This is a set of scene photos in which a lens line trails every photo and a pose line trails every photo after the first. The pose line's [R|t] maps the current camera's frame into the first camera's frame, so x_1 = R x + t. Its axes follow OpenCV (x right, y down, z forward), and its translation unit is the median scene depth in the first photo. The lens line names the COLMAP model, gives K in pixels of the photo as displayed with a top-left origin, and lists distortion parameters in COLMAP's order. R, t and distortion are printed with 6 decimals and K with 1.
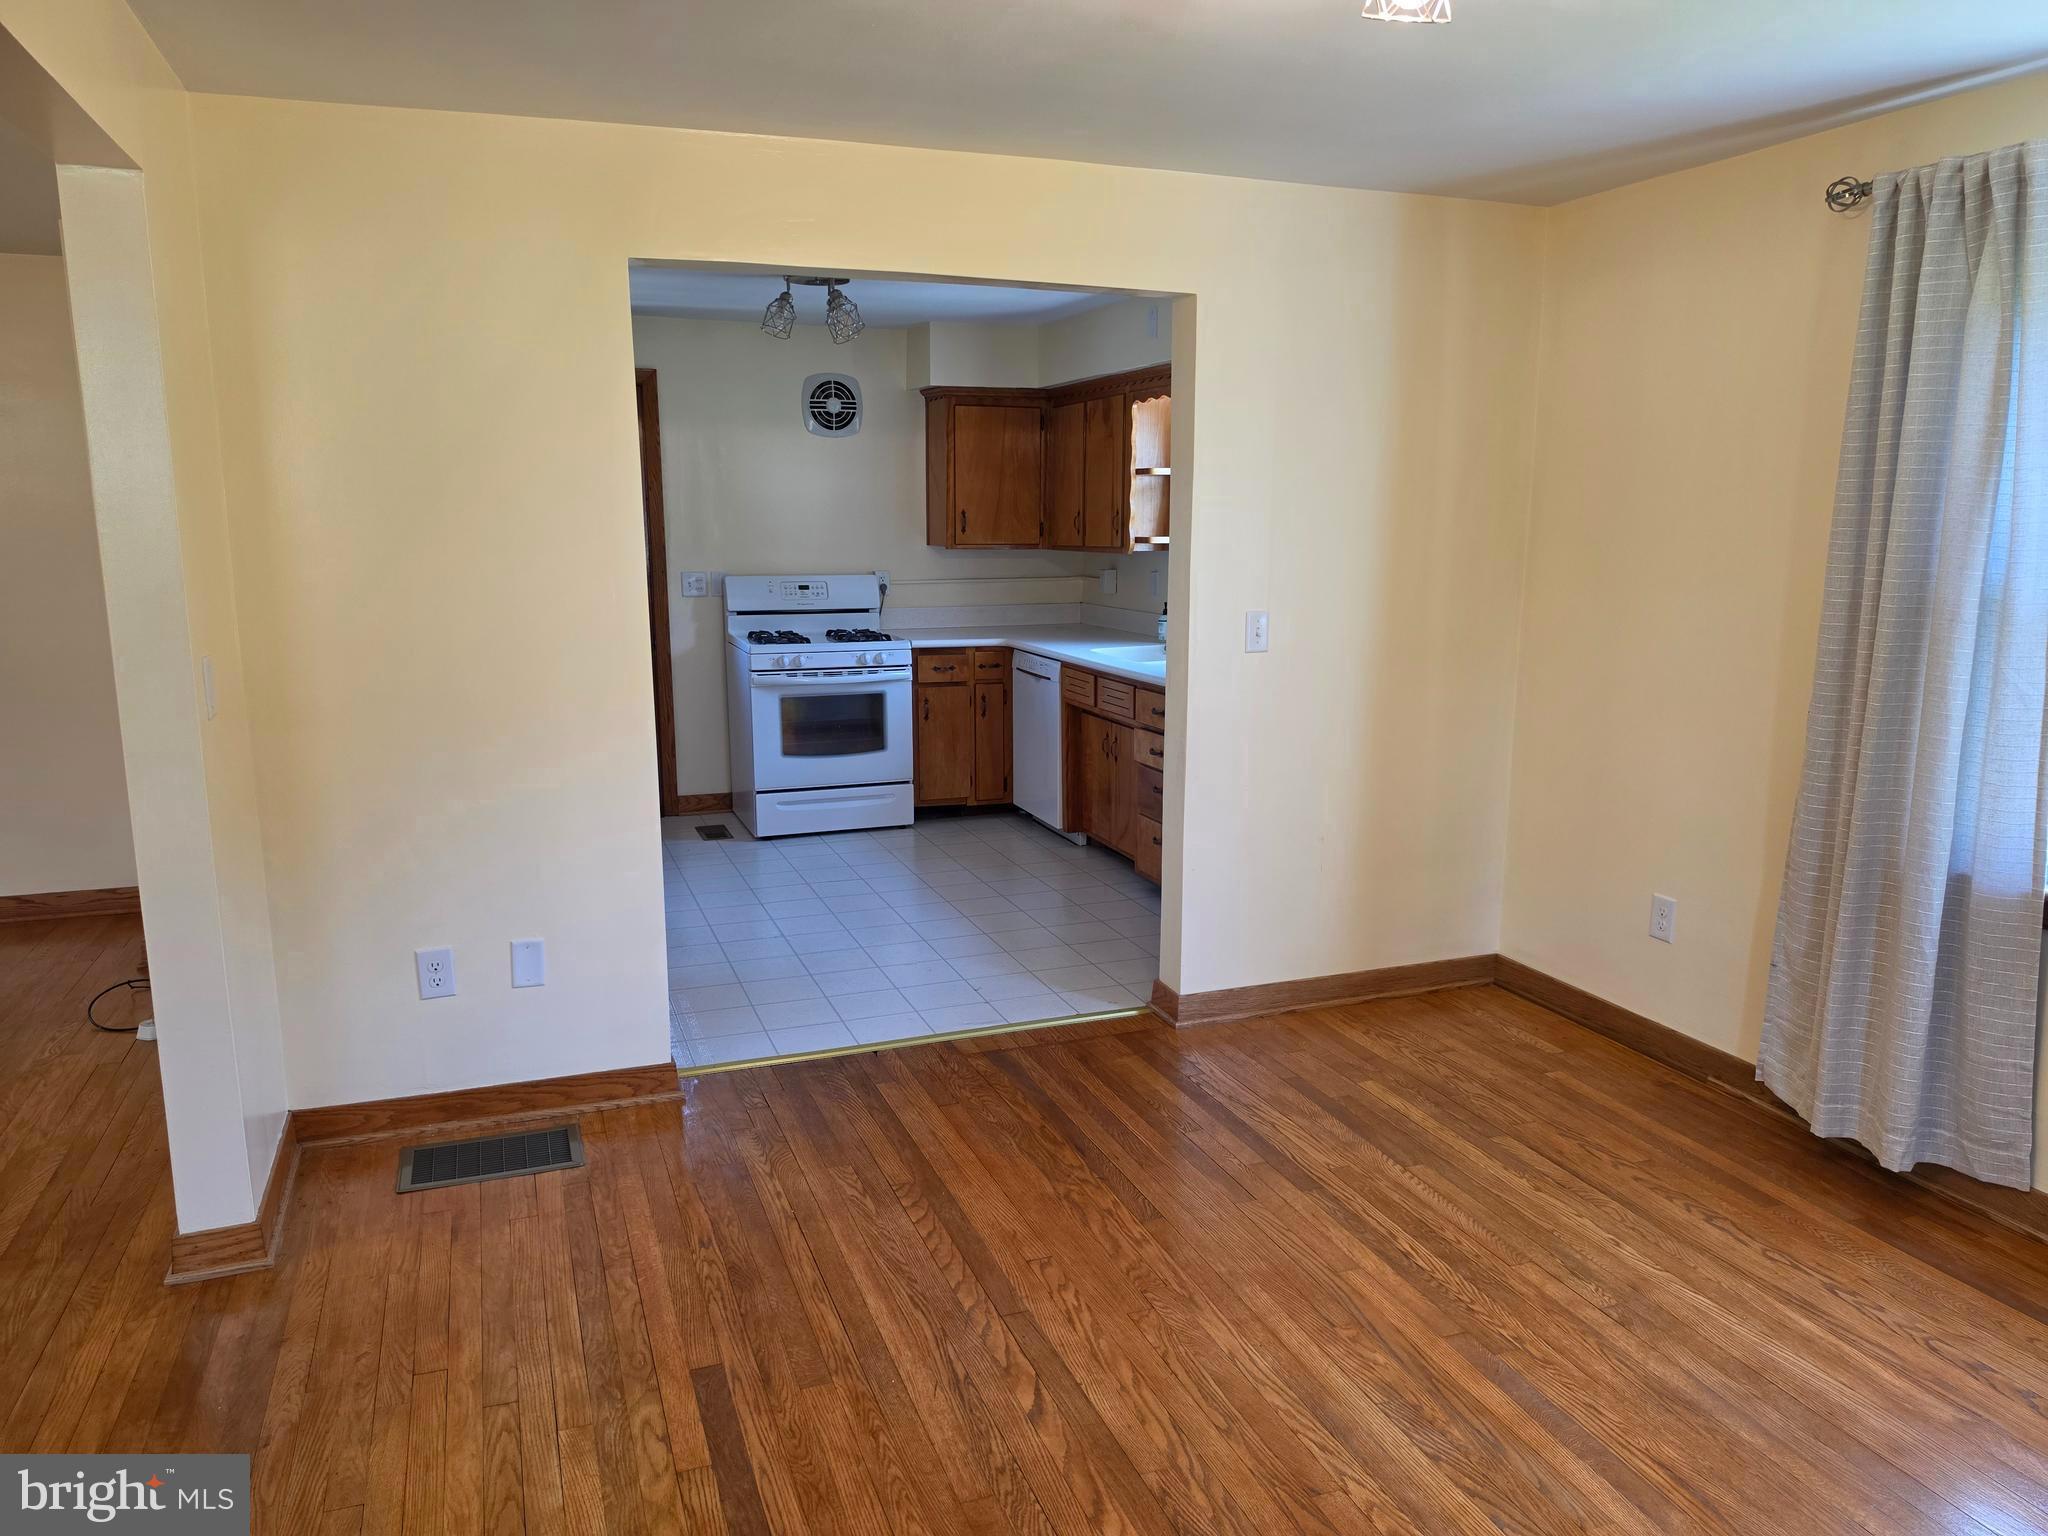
lens RADIAL K [[1407.5, 0, 1022.9], [0, 1407.5, 788.7], [0, 0, 1]] dist [0.103348, -0.173671]
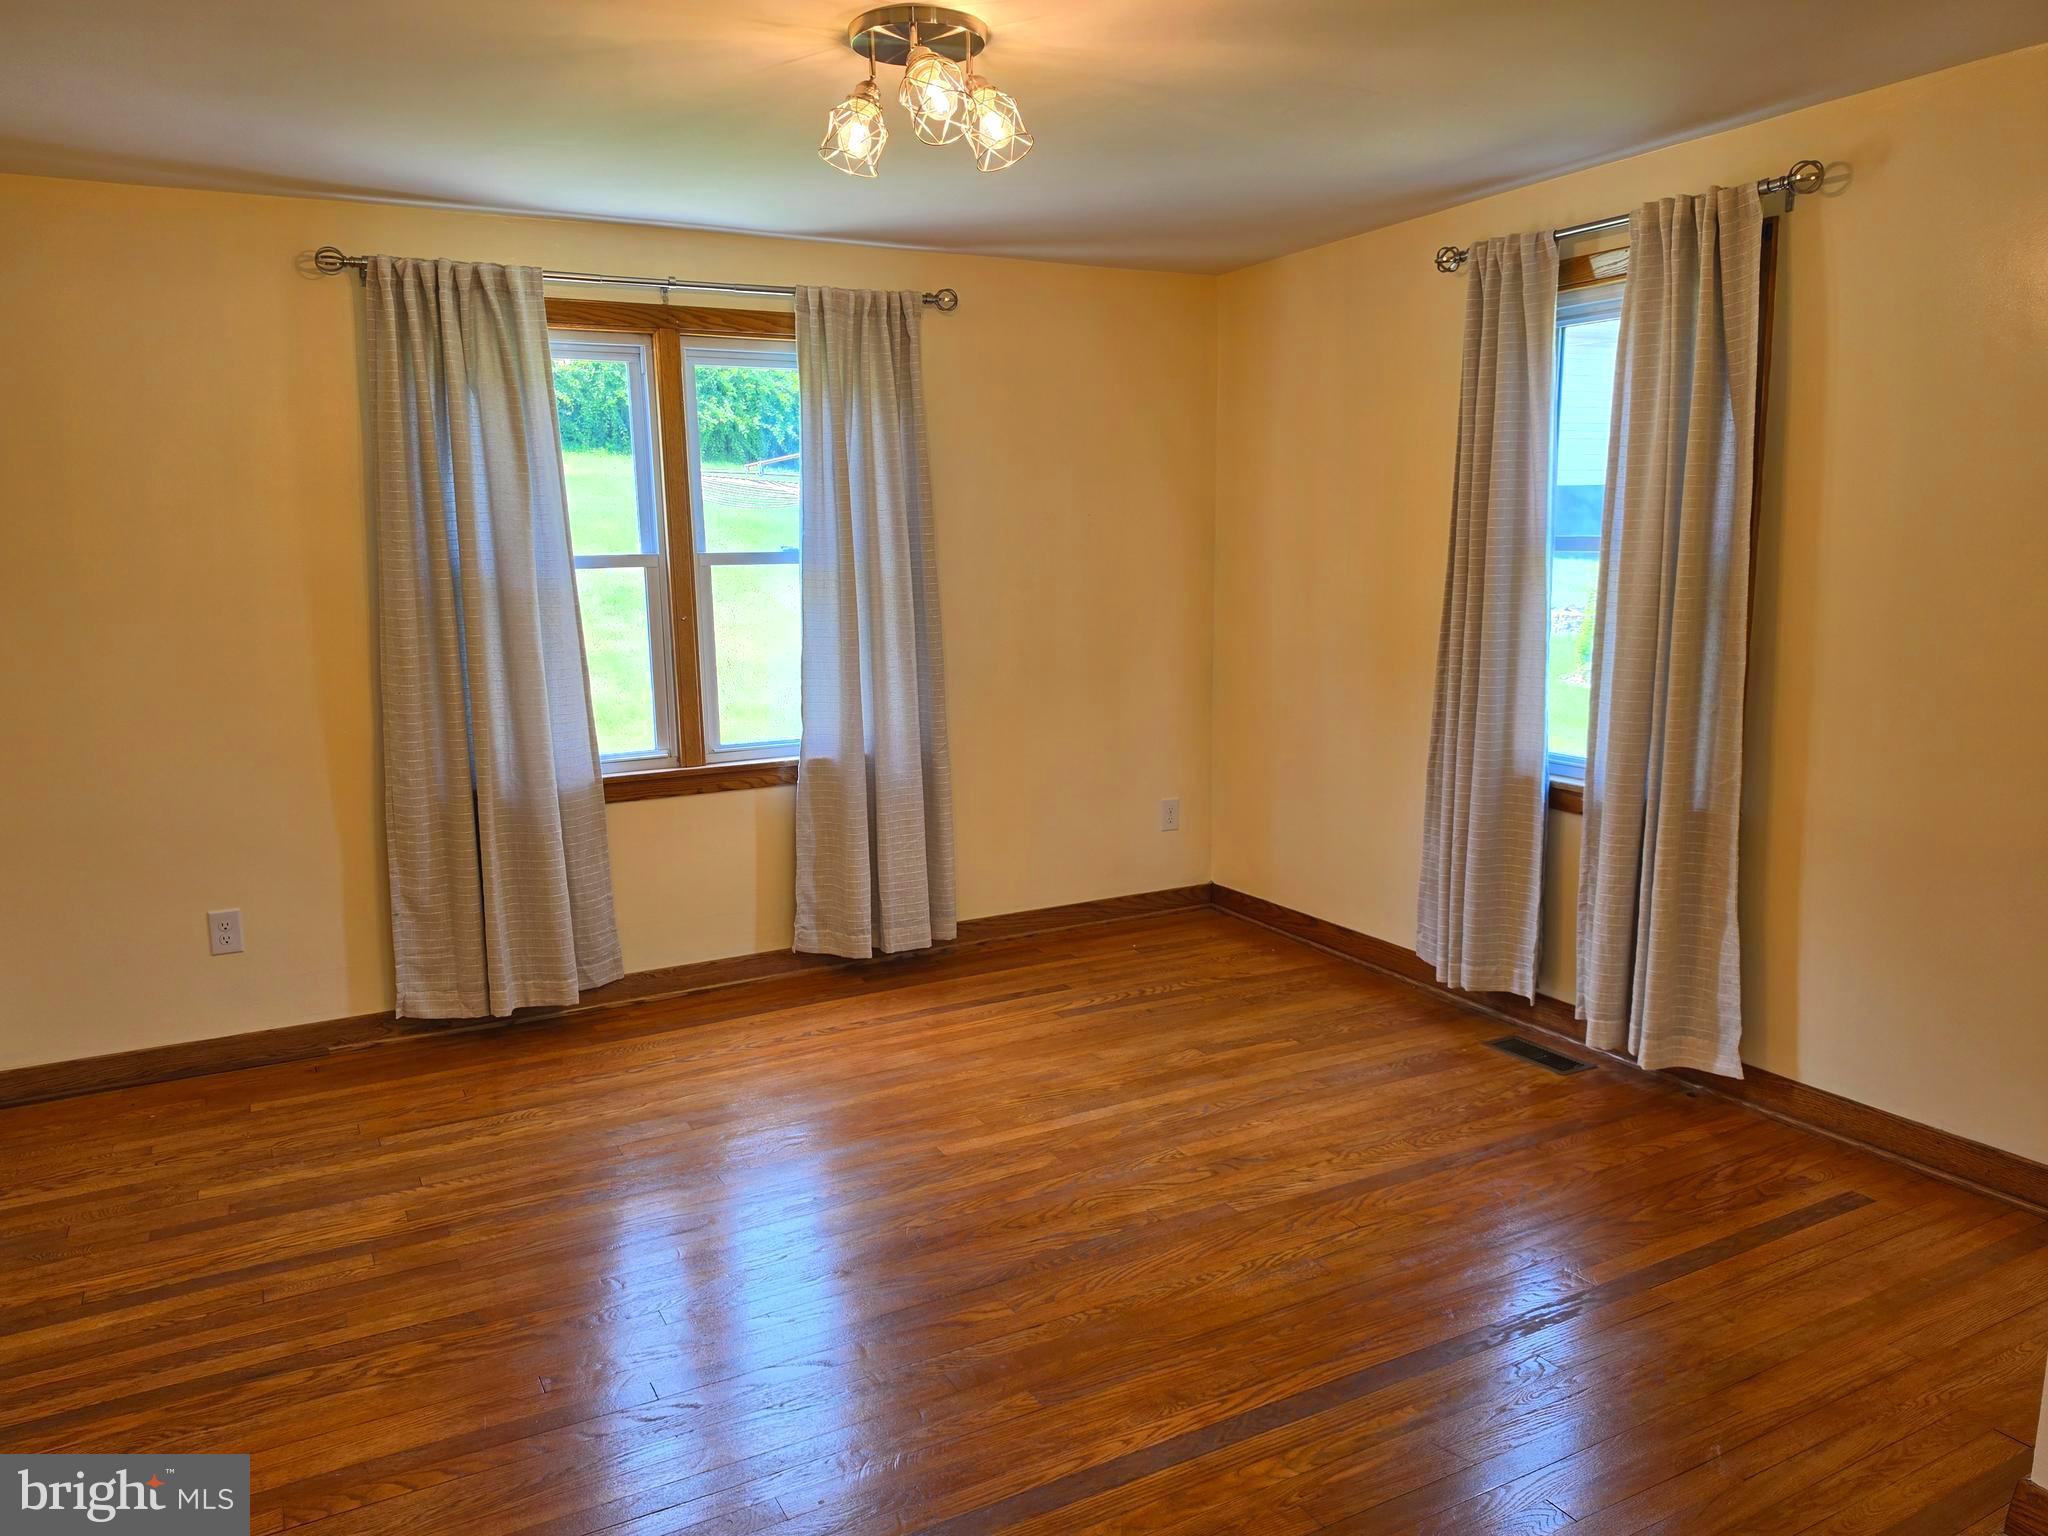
lens RADIAL K [[1397.5, 0, 1017.2], [0, 1397.5, 792.7], [0, 0, 1]] dist [0.088435, -0.142535]
pose [[-0.136601, -0.173460, 0.975321, -0.368368], [0.205674, 0.958131, 0.199209, -0.055029], [-0.969040, 0.227810, -0.095205, 0.337481]]
